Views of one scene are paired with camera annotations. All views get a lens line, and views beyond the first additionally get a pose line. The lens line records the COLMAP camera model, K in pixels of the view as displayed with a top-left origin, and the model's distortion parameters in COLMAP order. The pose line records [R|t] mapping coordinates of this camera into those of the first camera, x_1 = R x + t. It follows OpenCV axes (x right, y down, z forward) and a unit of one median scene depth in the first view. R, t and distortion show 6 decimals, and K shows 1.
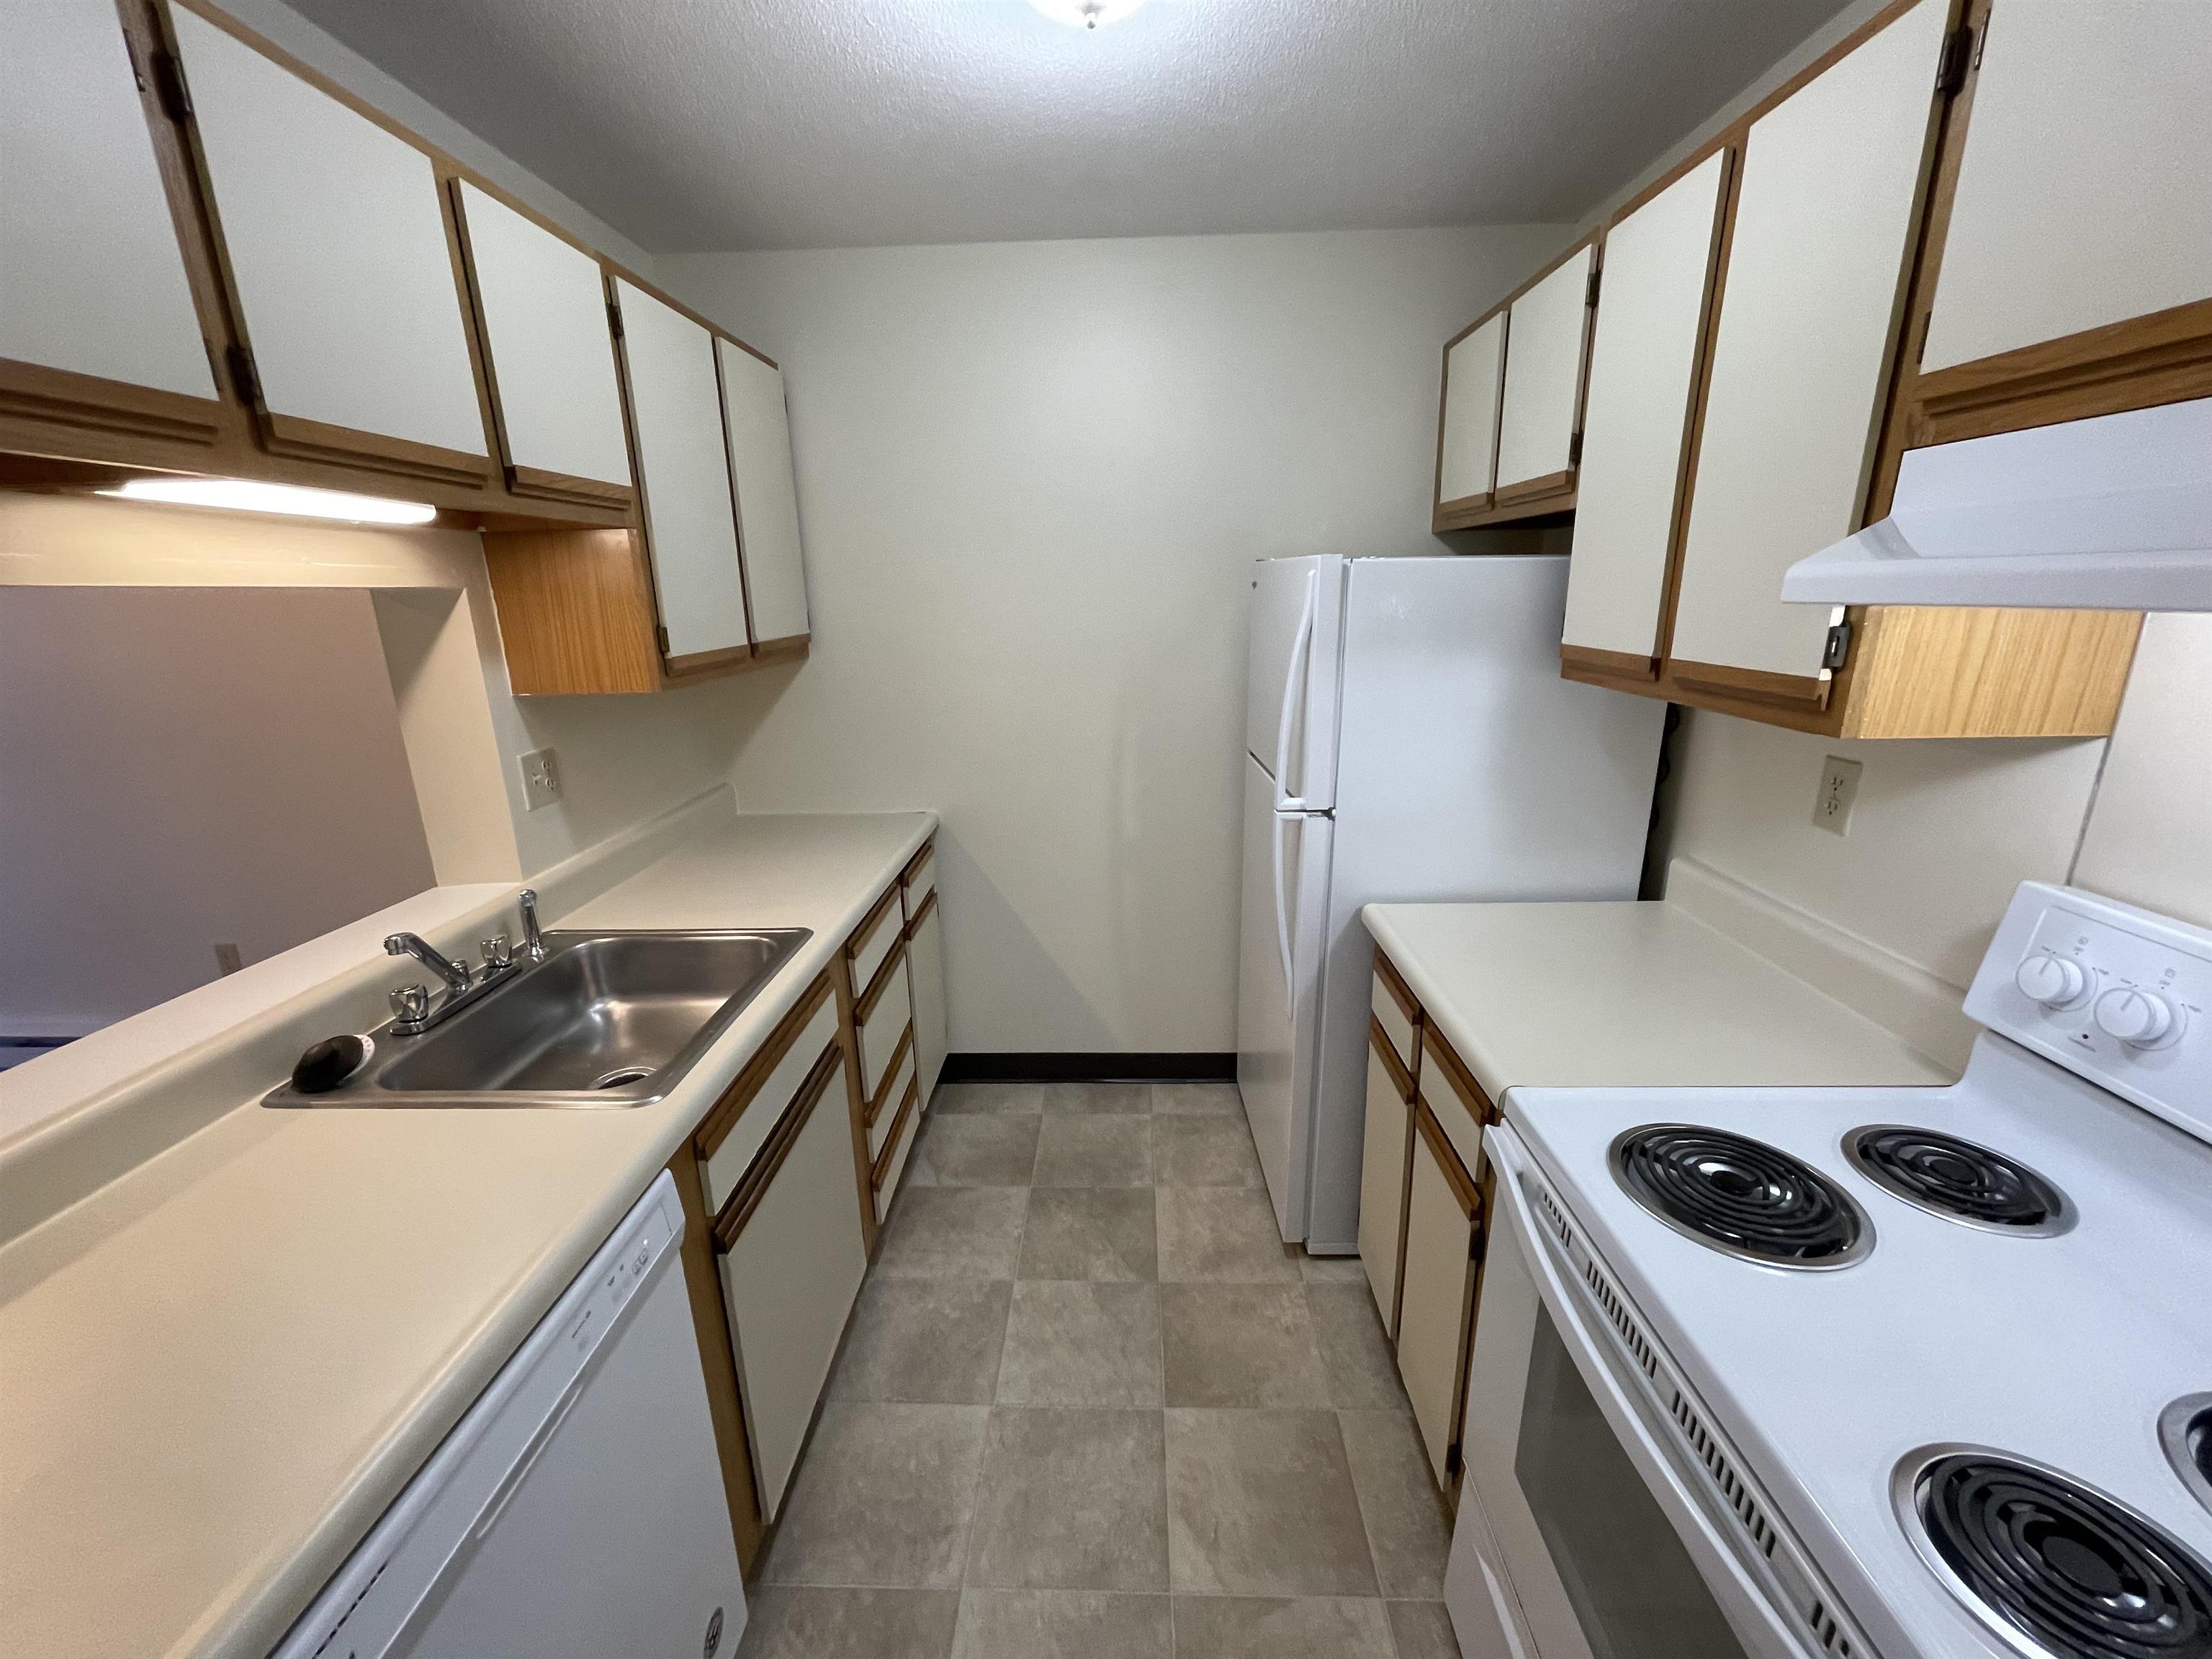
lens RADIAL K [[882.5, 0, 1106.0], [0, 882.5, 829.5], [0, 0, 1]] dist [-0.030979, 0.012635]
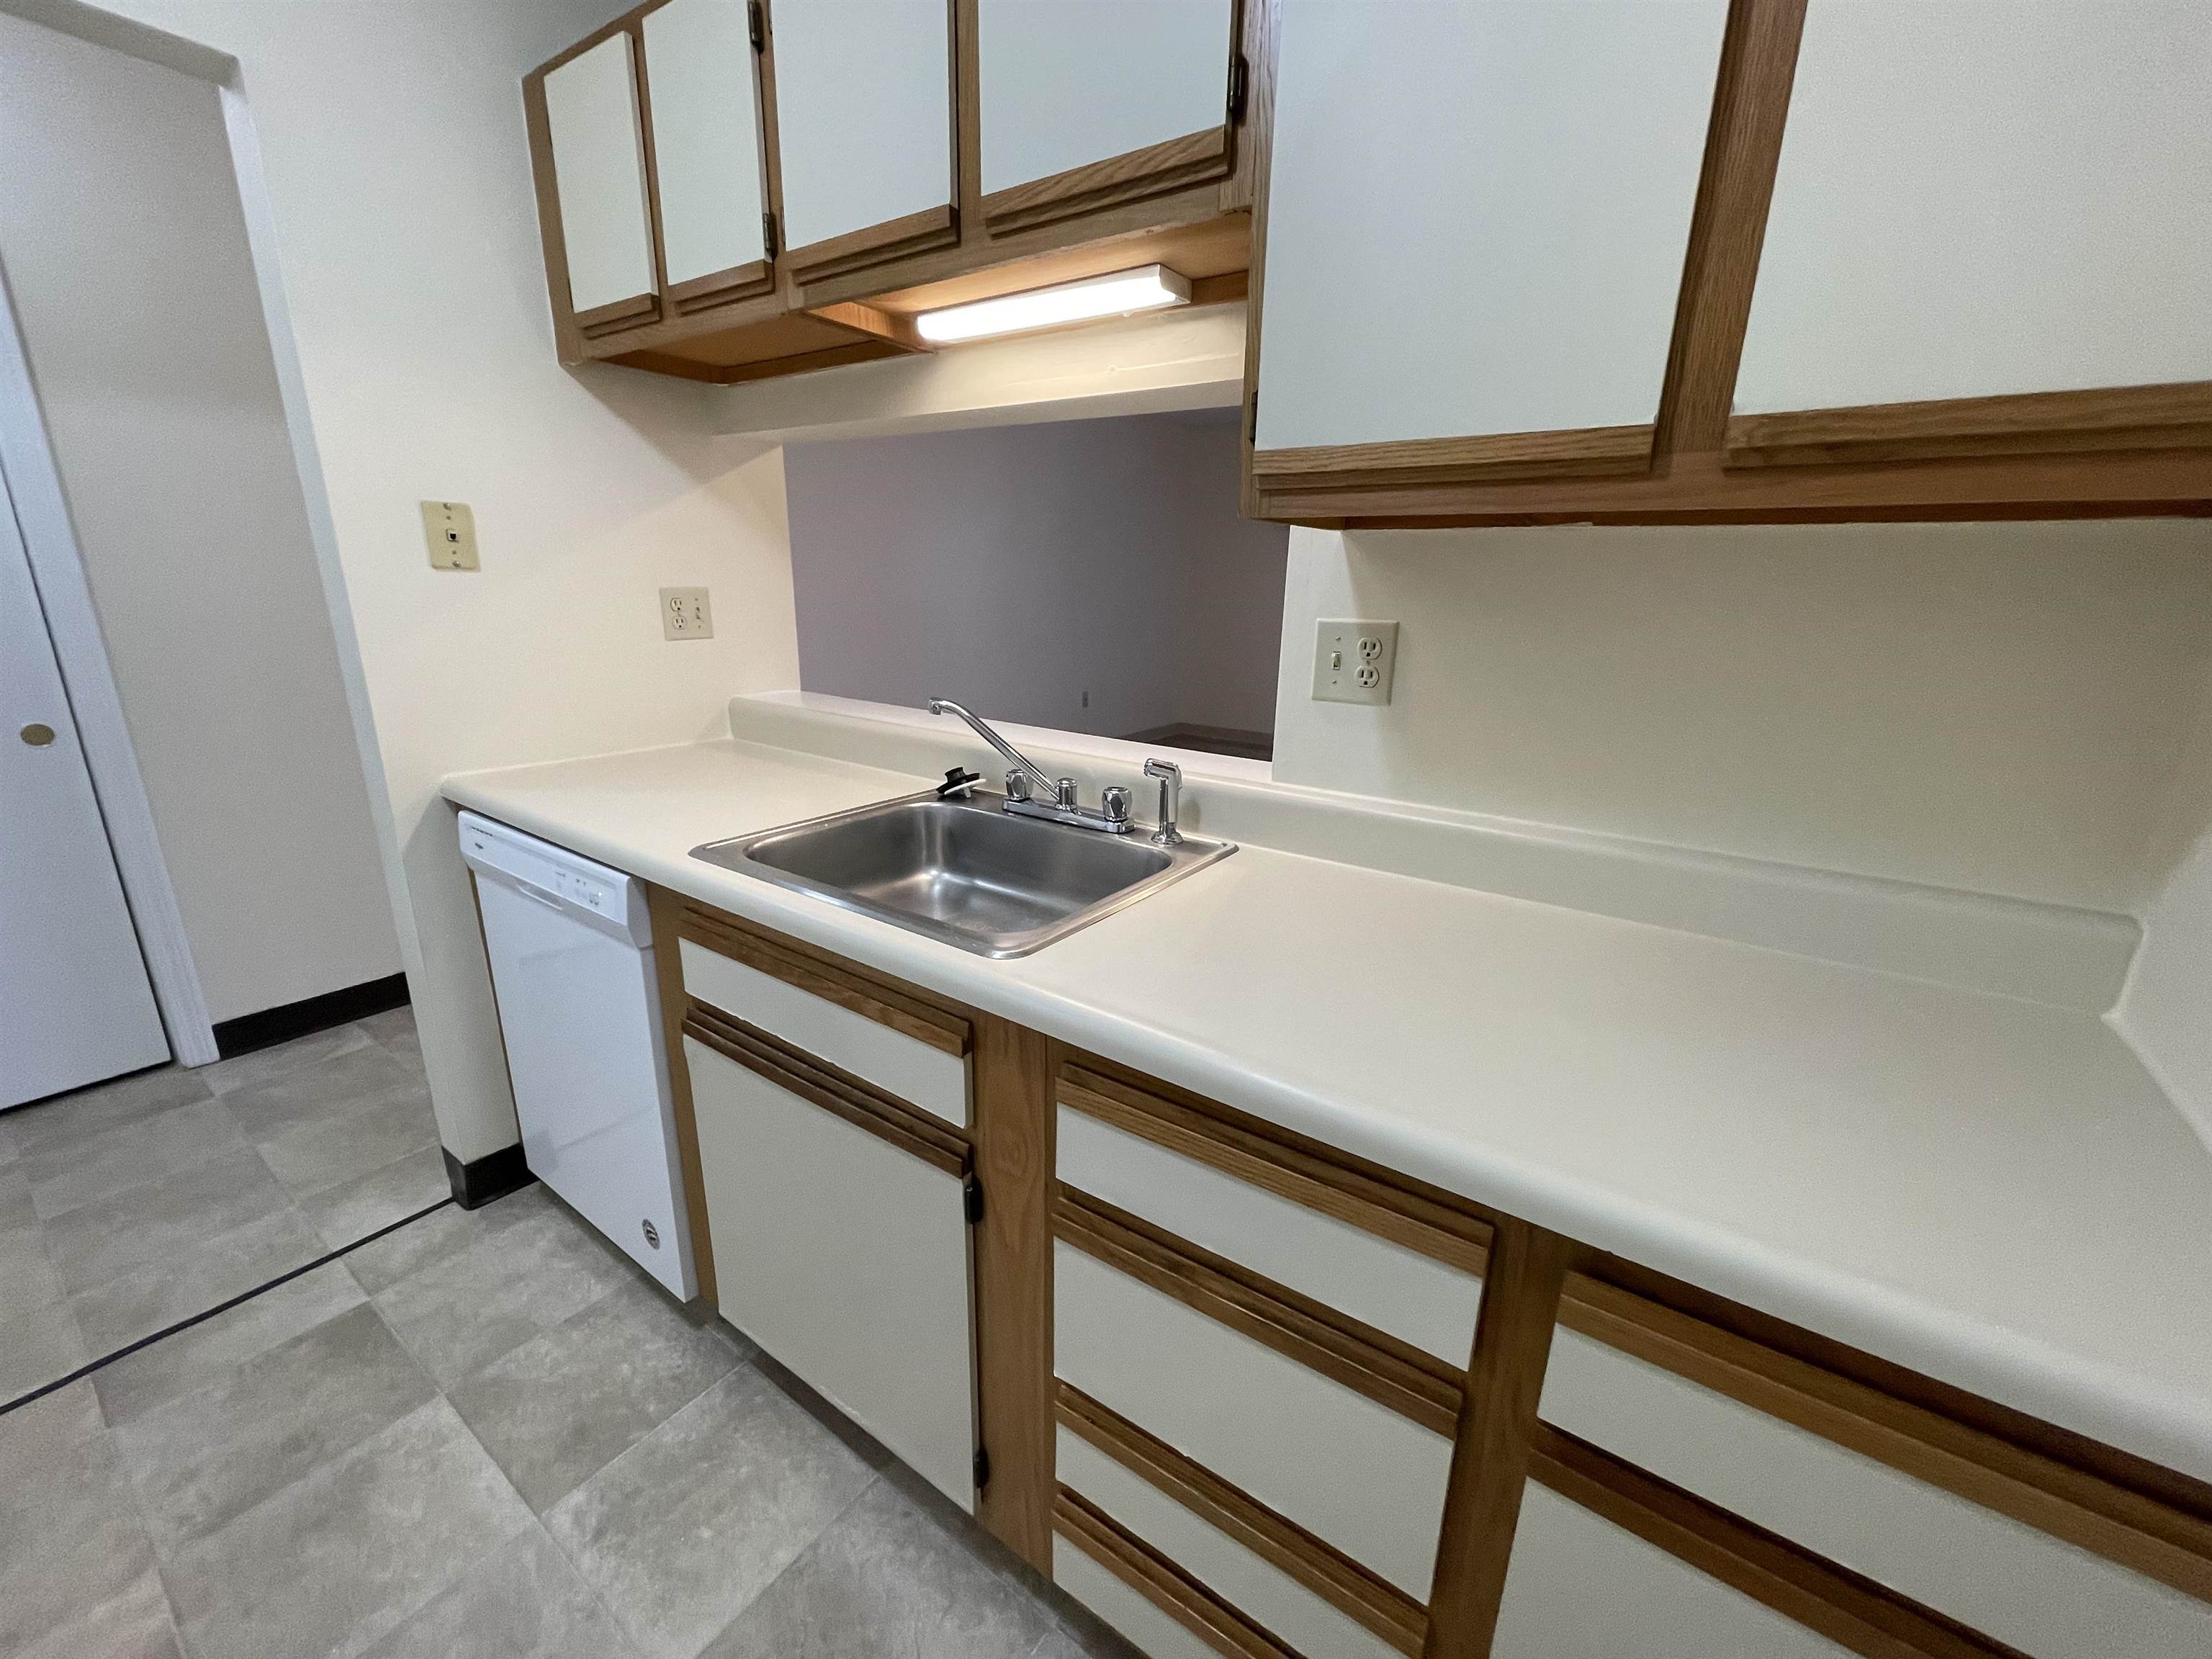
lens RADIAL K [[896.4, 0, 1100.9], [0, 896.4, 831.3], [0, 0, 1]] dist [-0.000847, -0.000506]
pose [[-0.566223, 0.236959, -0.789457, 0.061608], [-0.223496, 0.877766, 0.423764, -0.244987], [0.793373, 0.416386, -0.444052, 1.524008]]
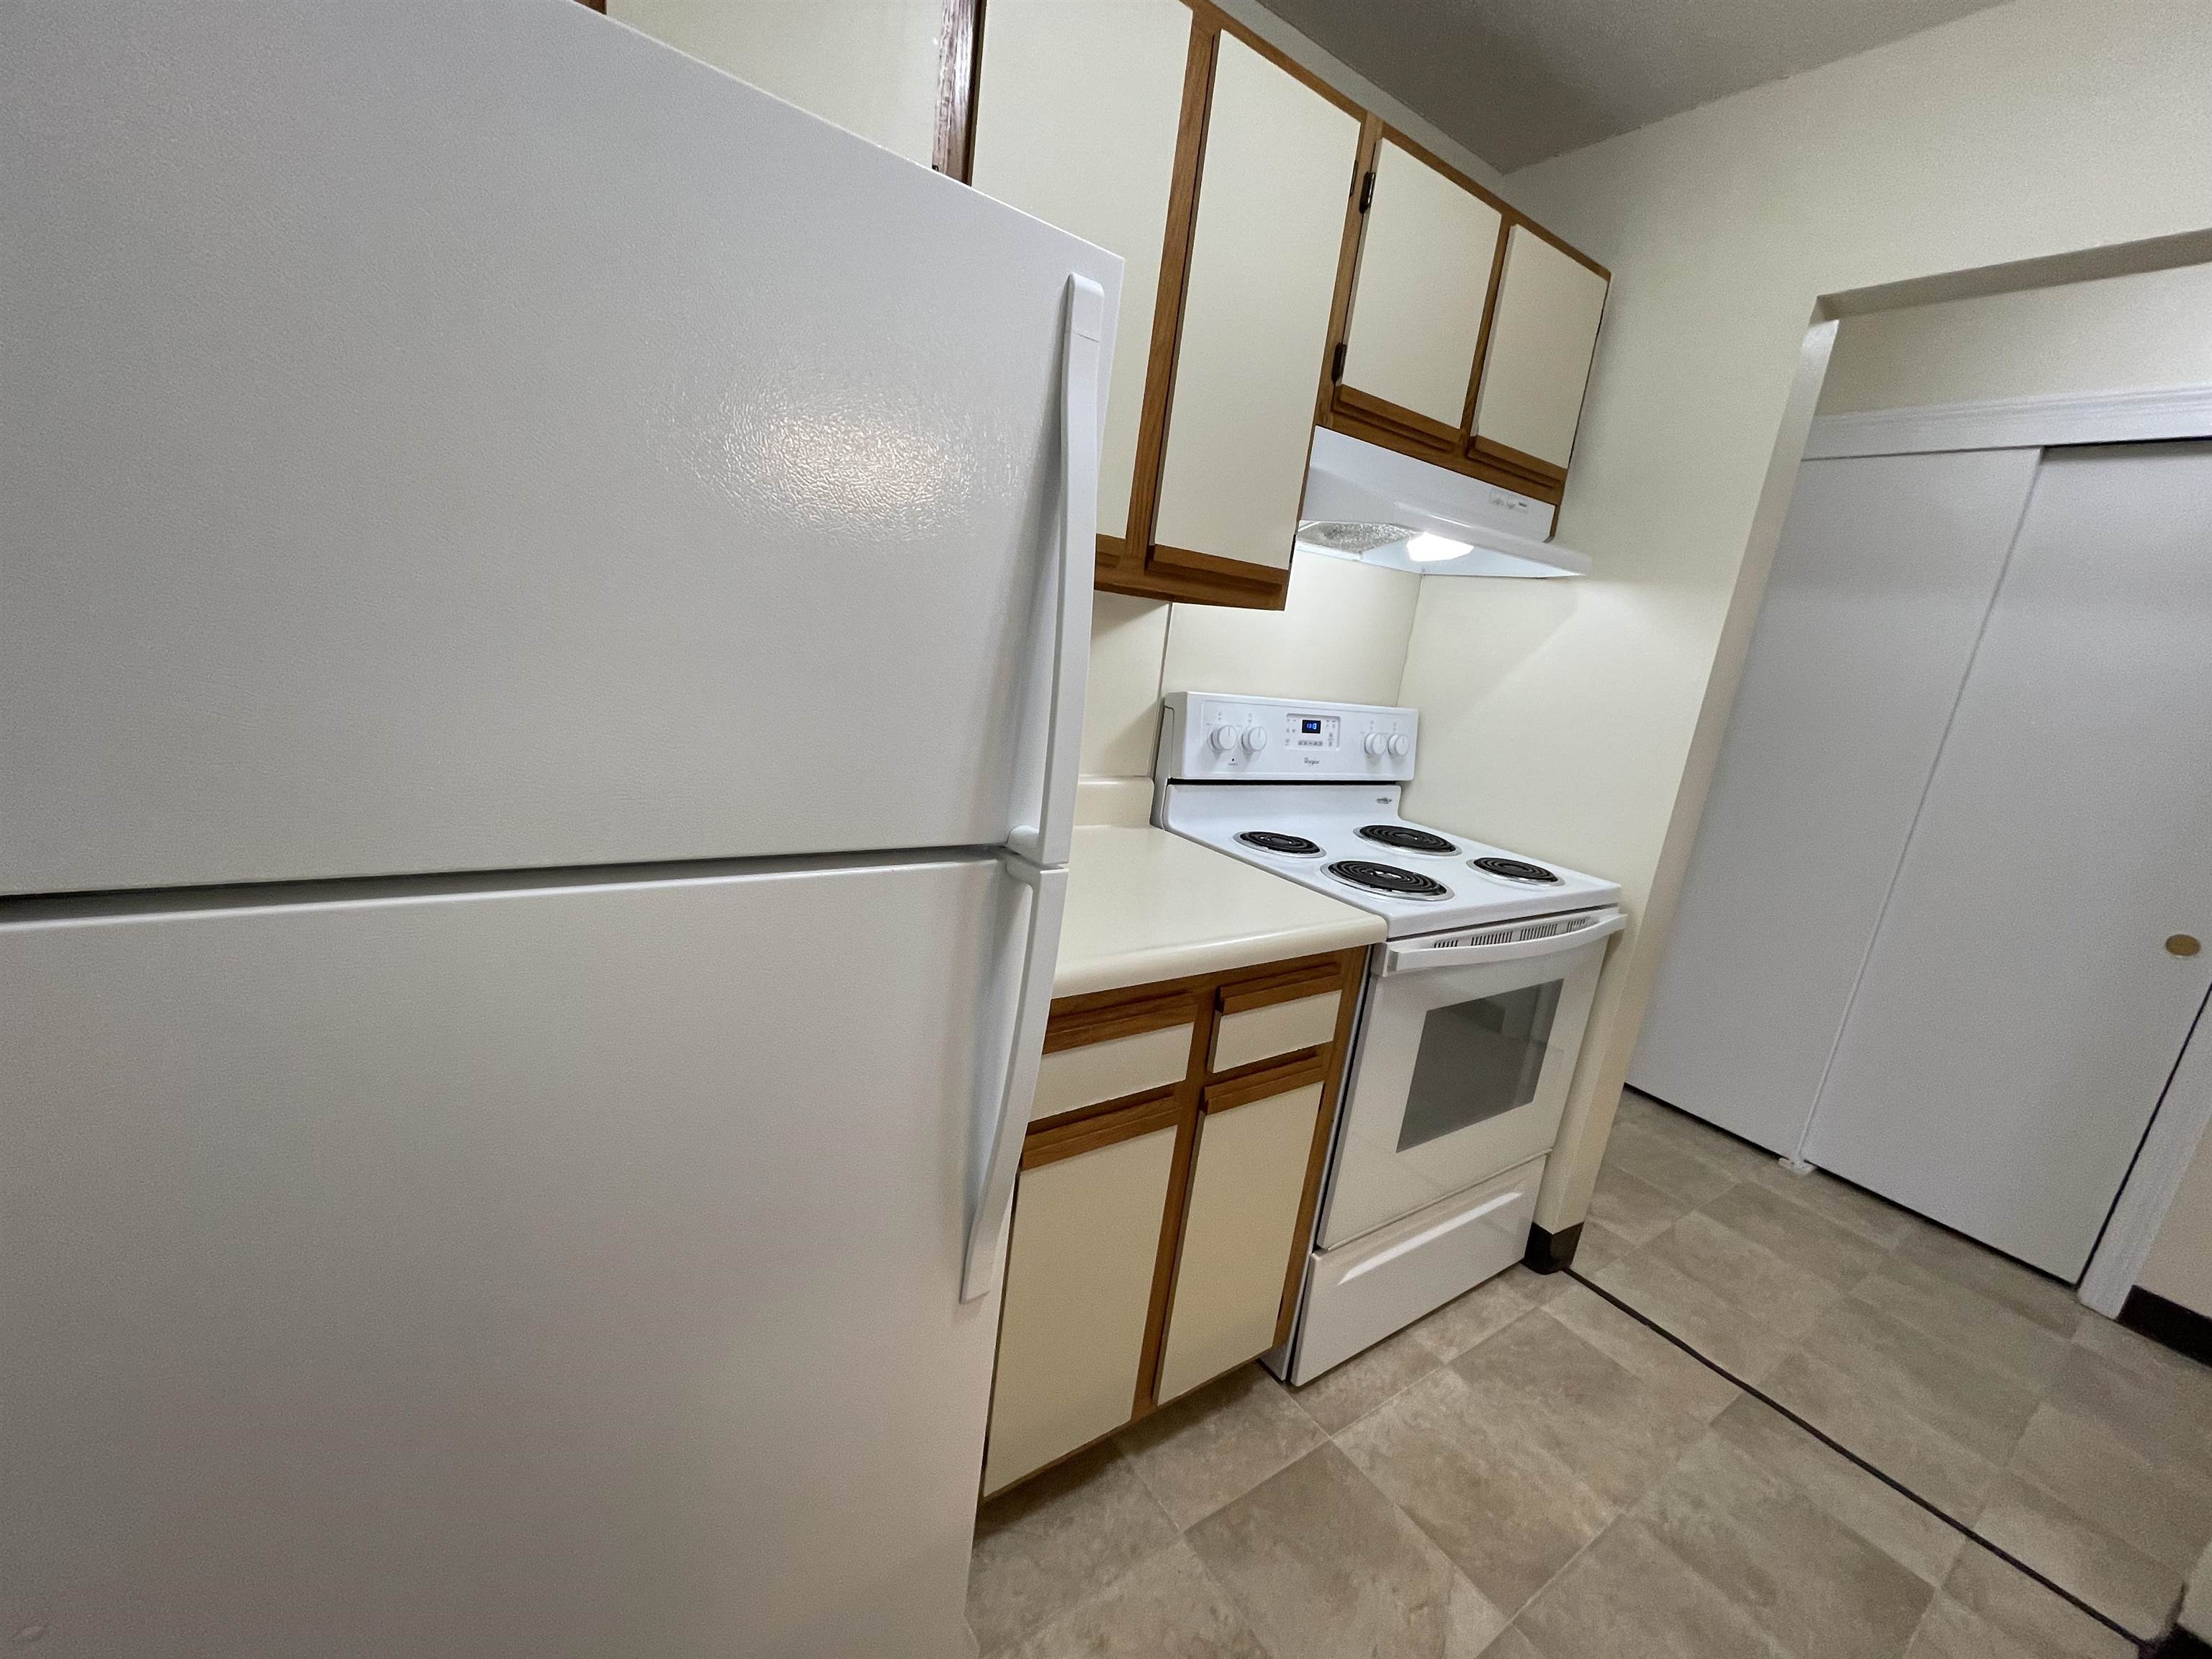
lens RADIAL K [[896.4, 0, 1100.9], [0, 896.4, 831.3], [0, 0, 1]] dist [-0.000847, -0.000506]
pose [[-0.591516, -0.235183, 0.771232, -0.188057], [0.101436, 0.927209, 0.360547, -0.240416], [-0.799887, 0.291500, -0.524602, 1.526469]]
